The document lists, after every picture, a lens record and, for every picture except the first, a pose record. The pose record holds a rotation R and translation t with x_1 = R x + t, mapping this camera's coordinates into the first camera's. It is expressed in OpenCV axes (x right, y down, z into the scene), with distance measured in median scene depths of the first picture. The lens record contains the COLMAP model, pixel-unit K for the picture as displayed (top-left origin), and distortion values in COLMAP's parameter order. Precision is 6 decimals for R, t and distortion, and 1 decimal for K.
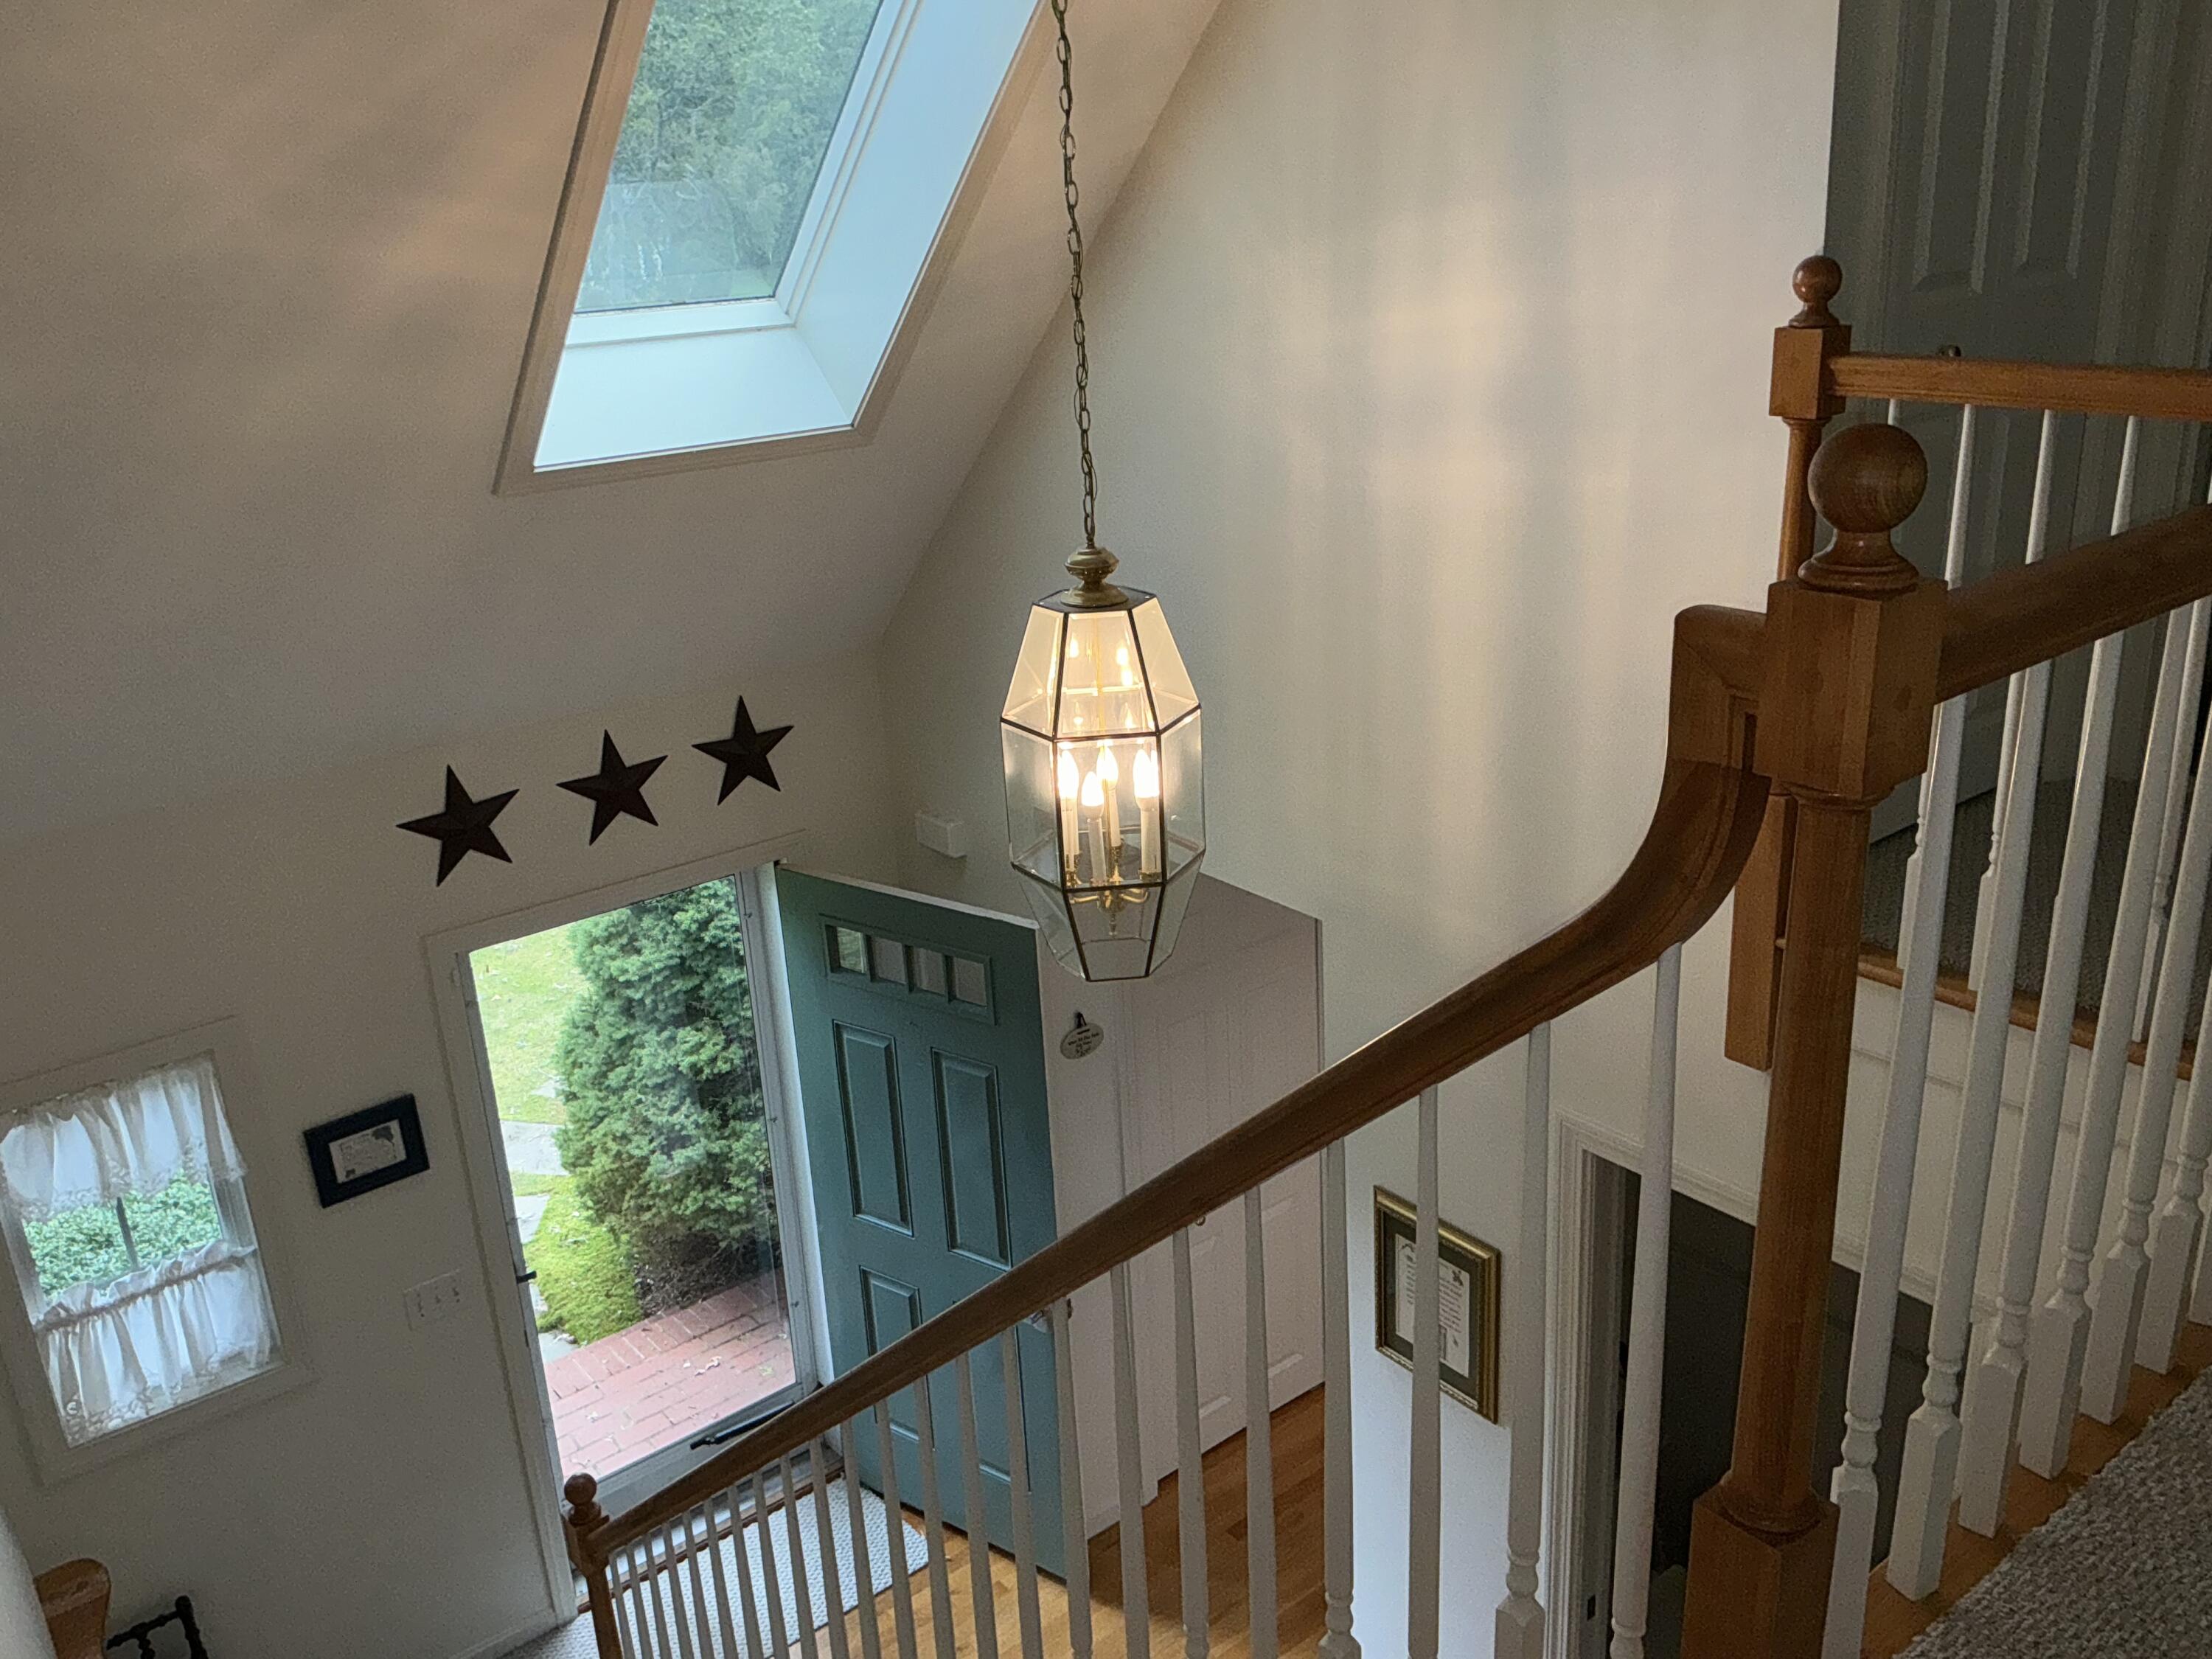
lens RADIAL K [[1820.6, 0, 1106.0], [0, 1820.6, 829.5], [0, 0, 1]] dist [0.054031, -0.128494]
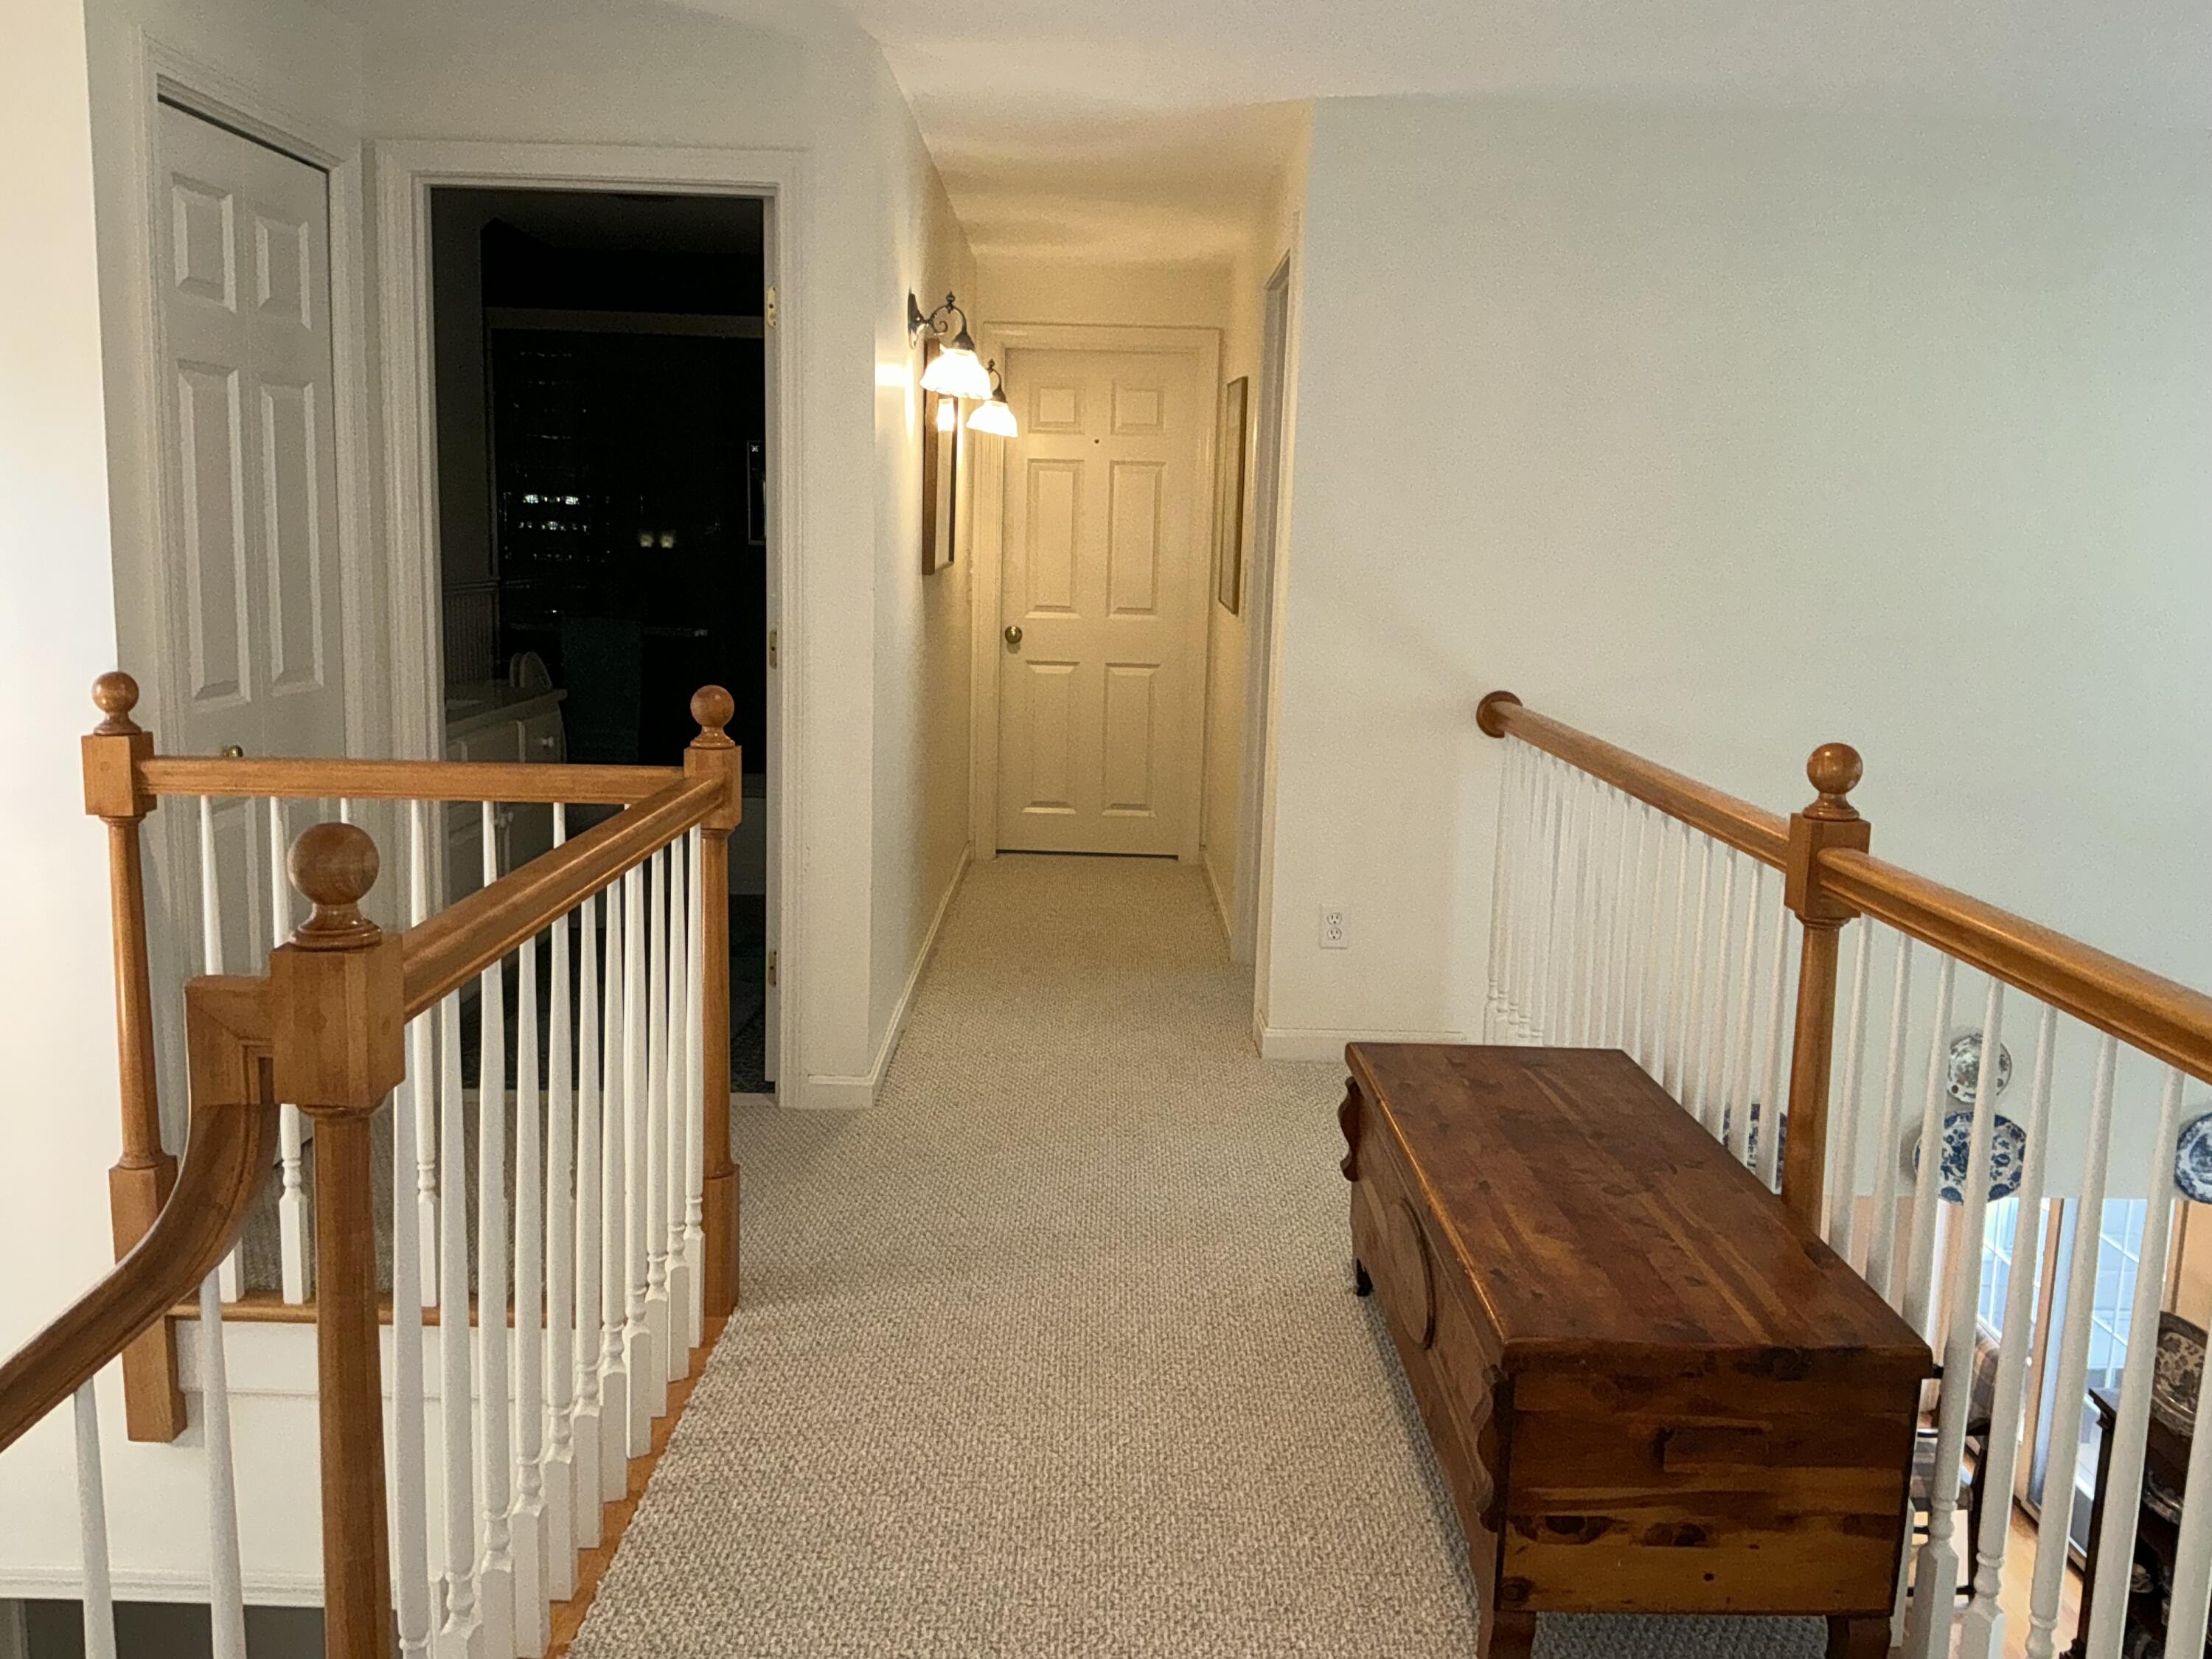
lens RADIAL K [[1826.7, 0, 1106.0], [0, 1826.7, 829.5], [0, 0, 1]] dist [0.159493, -0.332452]
pose [[0.606368, -0.053235, 0.793400, -0.142113], [0.213554, 0.972004, -0.097993, 0.015523], [-0.765972, 0.228854, 0.600760, -0.107281]]
